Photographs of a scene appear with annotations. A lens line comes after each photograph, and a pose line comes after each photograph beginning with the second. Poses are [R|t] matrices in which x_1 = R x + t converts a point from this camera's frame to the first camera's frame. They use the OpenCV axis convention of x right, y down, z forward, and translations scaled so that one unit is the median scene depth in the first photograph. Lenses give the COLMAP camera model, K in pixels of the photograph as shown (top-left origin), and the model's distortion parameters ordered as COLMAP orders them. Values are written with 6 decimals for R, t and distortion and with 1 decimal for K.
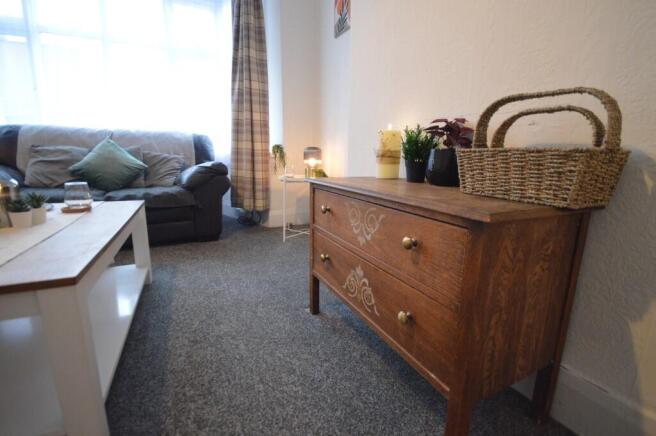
lens RADIAL K [[294.1, 0, 328.5], [0, 294.1, 216.7], [0, 0, 1]] dist [-0.002186, 0.000037]
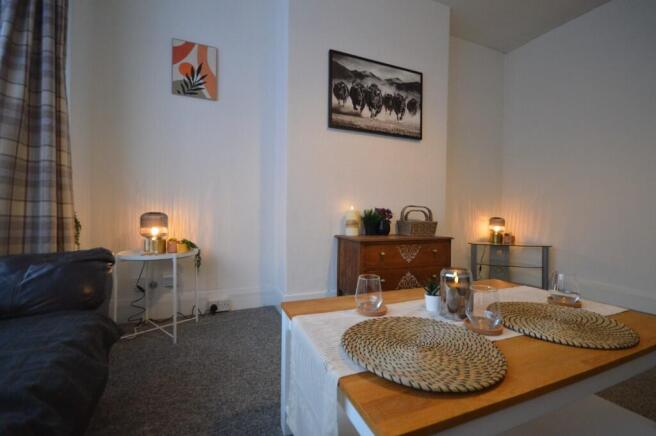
lens RADIAL K [[294.1, 0, 329.4], [0, 294.1, 215.0], [0, 0, 1]] dist [-0.002186, 0.000037]
pose [[0.052066, -0.031233, 0.998155, -2.159168], [0.187972, 0.981952, 0.020921, -0.425100], [-0.980793, 0.186536, 0.056997, 1.359843]]
